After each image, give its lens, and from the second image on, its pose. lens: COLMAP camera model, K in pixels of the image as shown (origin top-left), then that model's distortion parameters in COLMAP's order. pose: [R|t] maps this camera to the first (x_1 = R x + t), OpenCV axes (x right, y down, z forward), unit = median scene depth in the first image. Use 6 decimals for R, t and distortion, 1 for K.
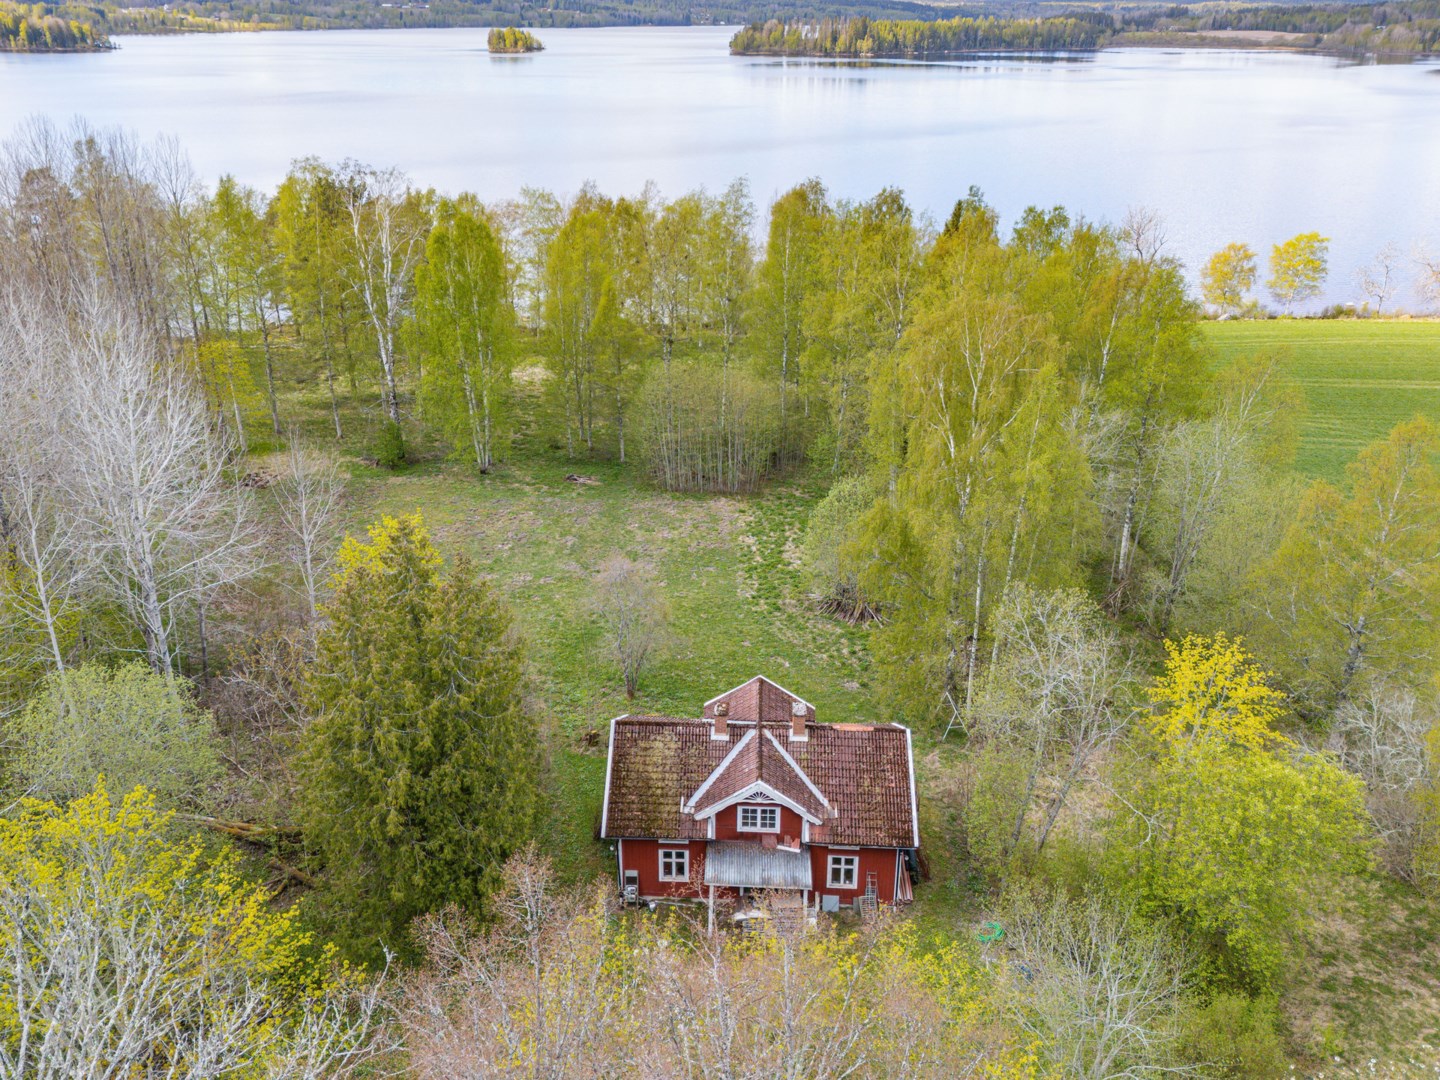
lens RADIAL K [[1164.2, 0, 680.6], [0, 1164.2, 476.4], [0, 0, 1]] dist [0.074904, -0.076476]
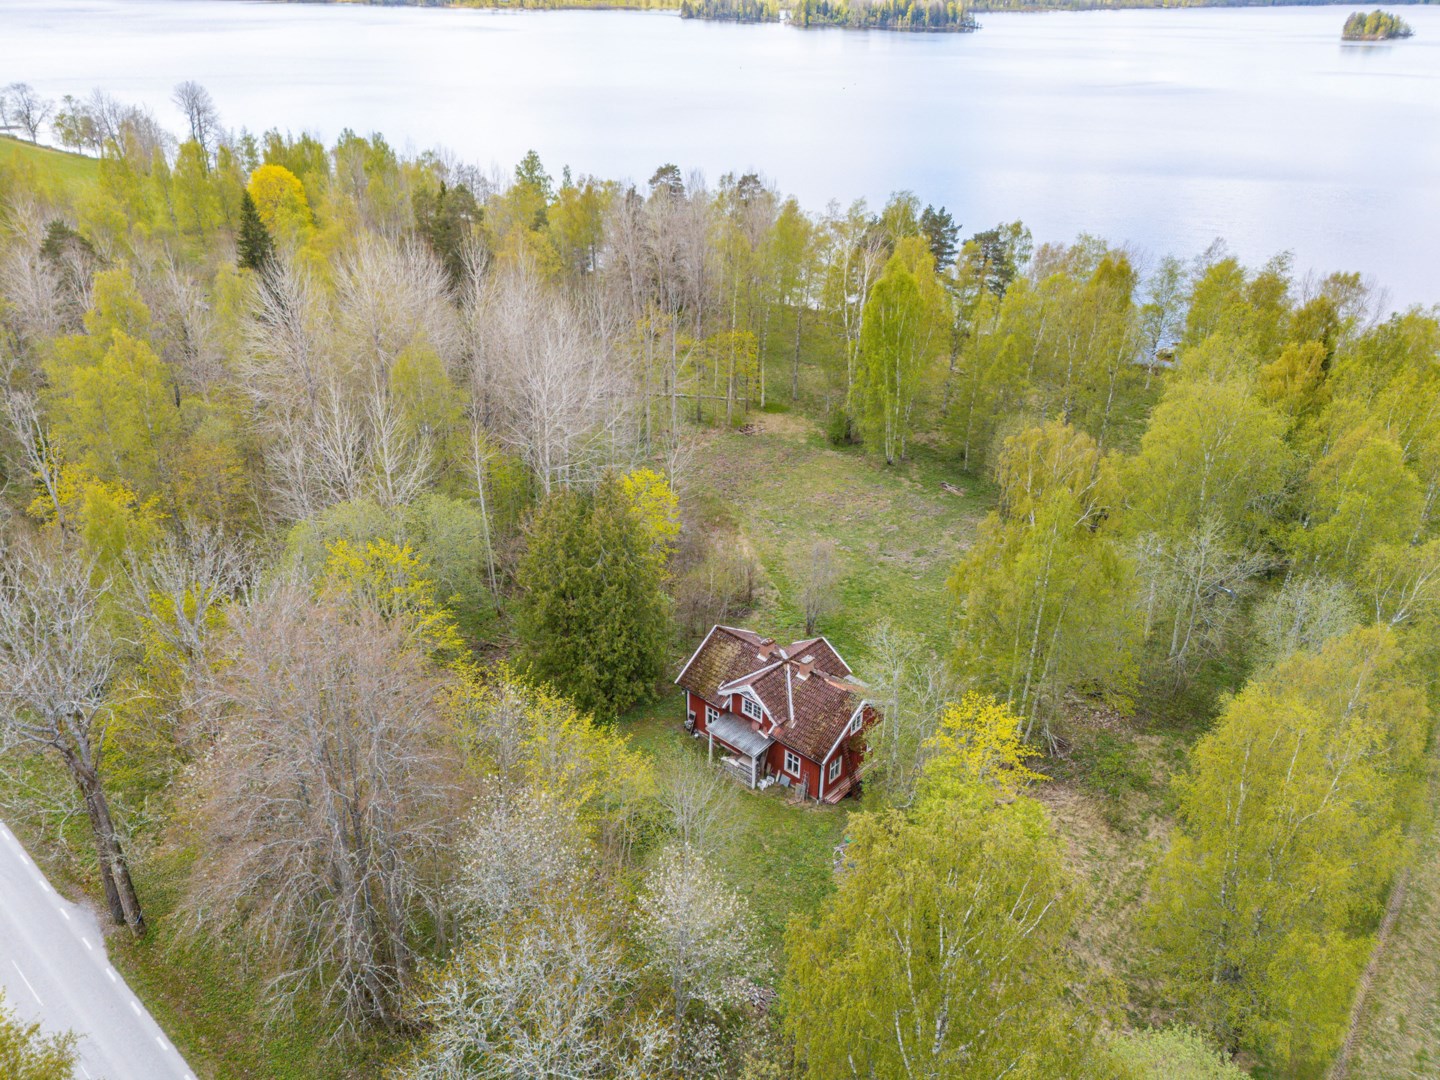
lens RADIAL K [[1164.2, 0, 715.8], [0, 1164.2, 541.8], [0, 0, 1]] dist [0.074904, -0.076476]
pose [[0.753917, 0.295031, -0.586998, 0.487177], [-0.235980, 0.955475, 0.177148, -0.107311], [0.613126, 0.004965, 0.789970, -0.157643]]
